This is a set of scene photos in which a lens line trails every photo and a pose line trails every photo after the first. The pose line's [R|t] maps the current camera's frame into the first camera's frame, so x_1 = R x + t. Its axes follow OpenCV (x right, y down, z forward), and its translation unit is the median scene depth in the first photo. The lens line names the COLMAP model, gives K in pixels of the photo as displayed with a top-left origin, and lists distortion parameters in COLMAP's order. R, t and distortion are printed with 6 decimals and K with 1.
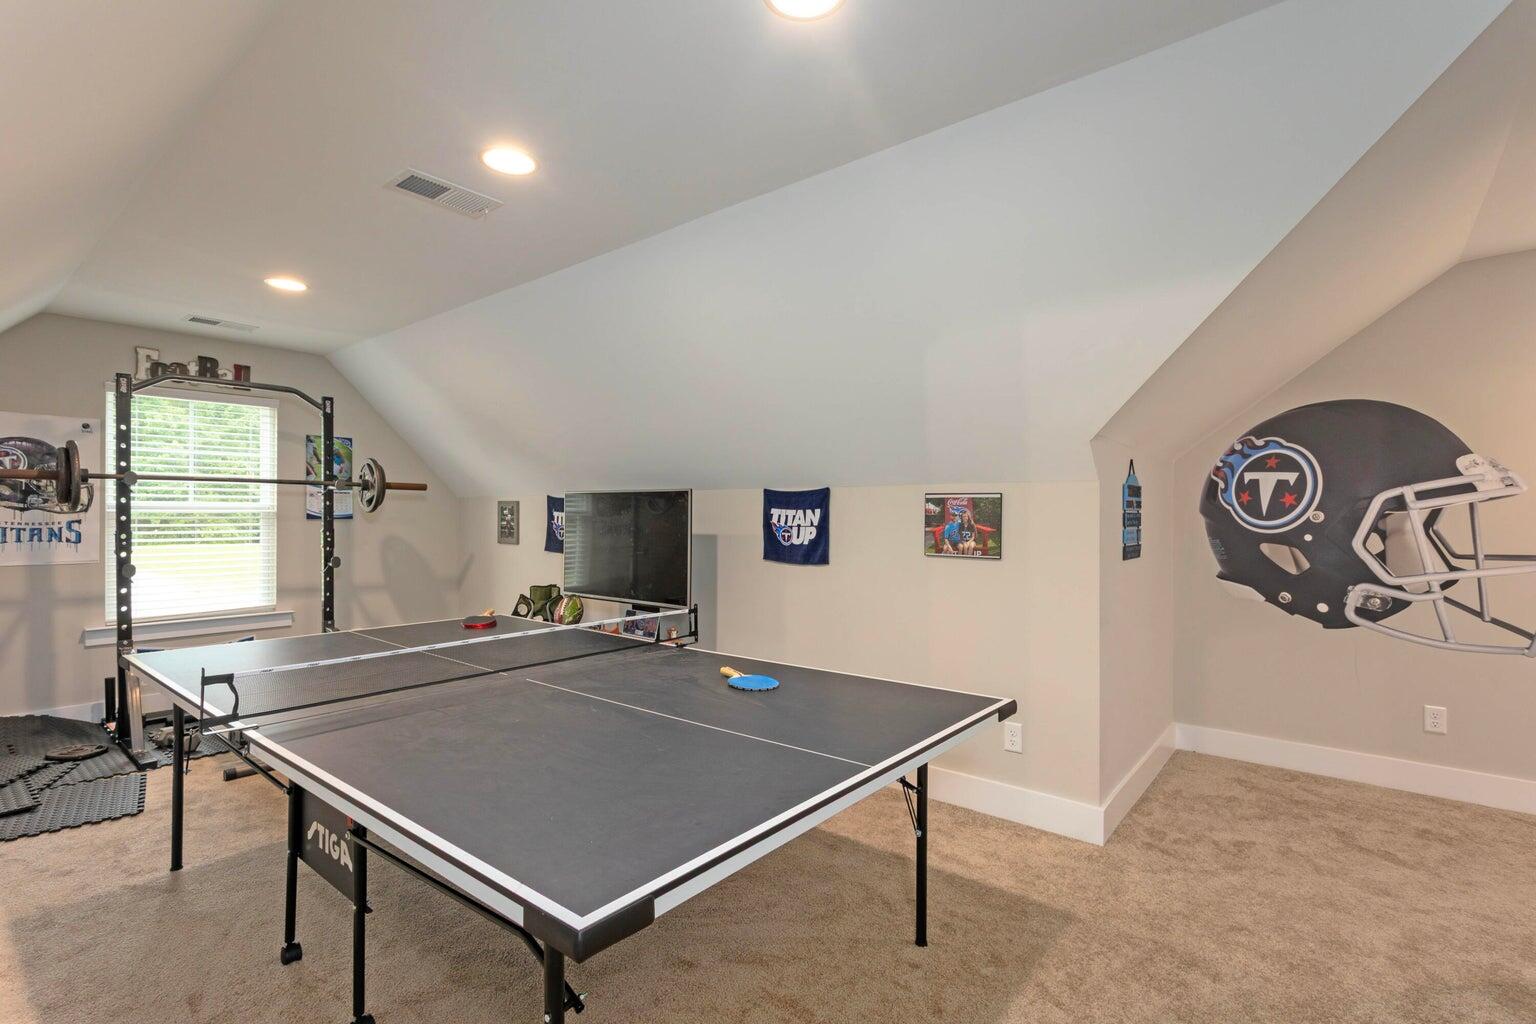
lens RADIAL K [[725.5, 0, 765.1], [0, 725.5, 507.9], [0, 0, 1]] dist [0.006354, 0.001638]
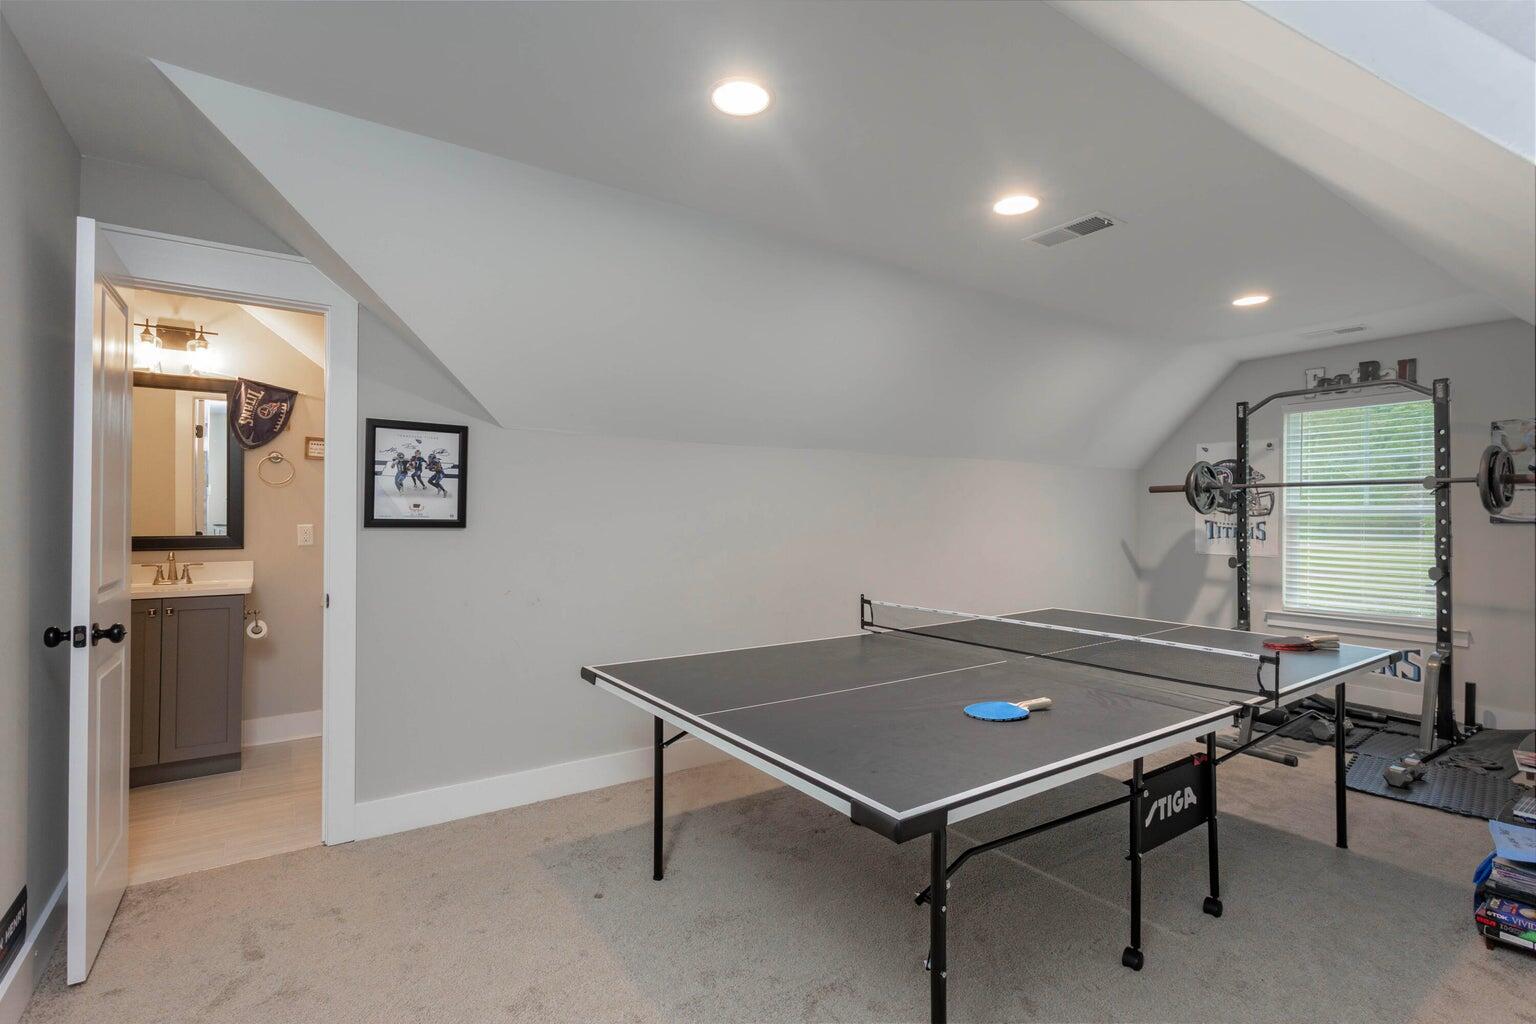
lens RADIAL K [[725.5, 0, 772.7], [0, 725.5, 515.6], [0, 0, 1]] dist [0.006354, 0.001638]
pose [[-0.250064, -0.003217, -0.968224, 0.435859], [0.005460, 0.999974, -0.004732, 0.007172], [0.968214, -0.006470, -0.250040, 0.469880]]
